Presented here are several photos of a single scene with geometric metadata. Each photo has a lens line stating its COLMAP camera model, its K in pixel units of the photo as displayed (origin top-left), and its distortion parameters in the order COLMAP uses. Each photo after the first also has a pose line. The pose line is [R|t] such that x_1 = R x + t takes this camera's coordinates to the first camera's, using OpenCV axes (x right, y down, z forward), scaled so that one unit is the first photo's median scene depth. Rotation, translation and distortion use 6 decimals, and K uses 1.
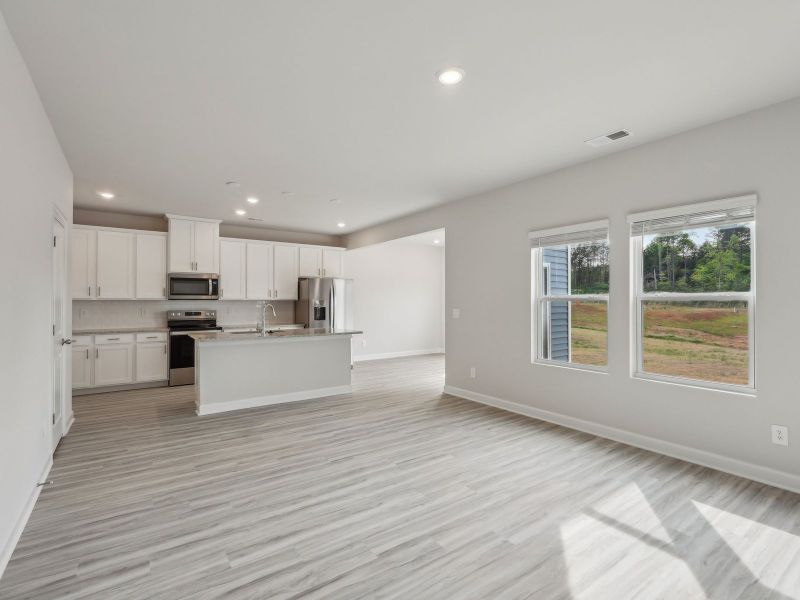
lens RADIAL K [[389.1, 0, 402.3], [0, 389.1, 303.1], [0, 0, 1]] dist [-0.008185, 0.003184]
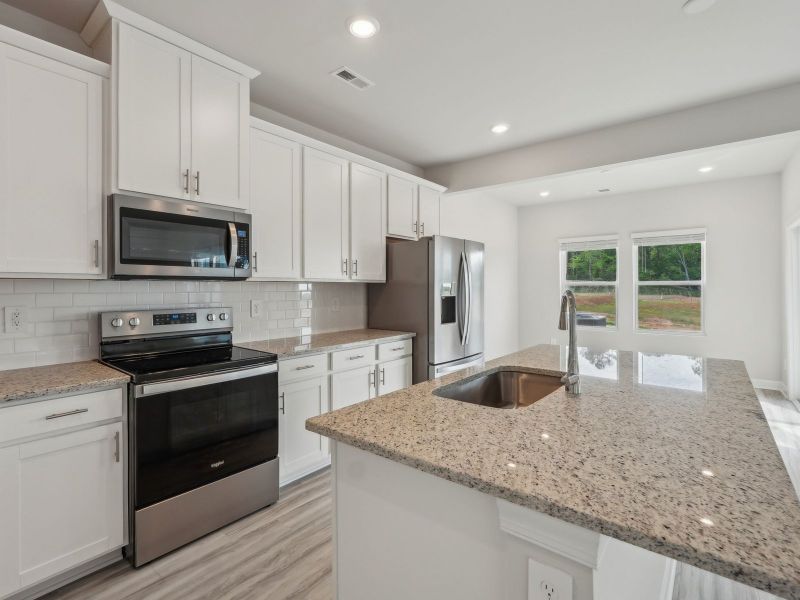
lens RADIAL K [[389.1, 0, 399.8], [0, 389.1, 289.0], [0, 0, 1]] dist [-0.008185, 0.003184]
pose [[0.960927, -0.002946, 0.276787, -0.453150], [0.002892, 0.999996, 0.000603, 0.000773], [-0.276787, 0.000221, 0.960931, 0.616356]]
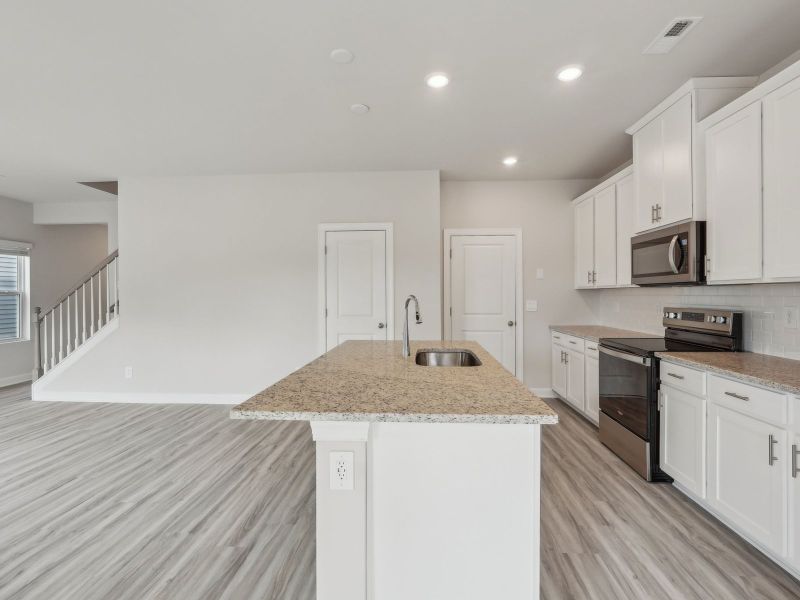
lens RADIAL K [[389.1, 0, 393.6], [0, 389.1, 291.4], [0, 0, 1]] dist [-0.008185, 0.003184]
pose [[-0.627171, 0.000986, -0.778881, 0.022484], [0.002384, 0.999997, -0.000654, -0.001601], [0.778878, -0.002267, -0.627172, 1.043492]]
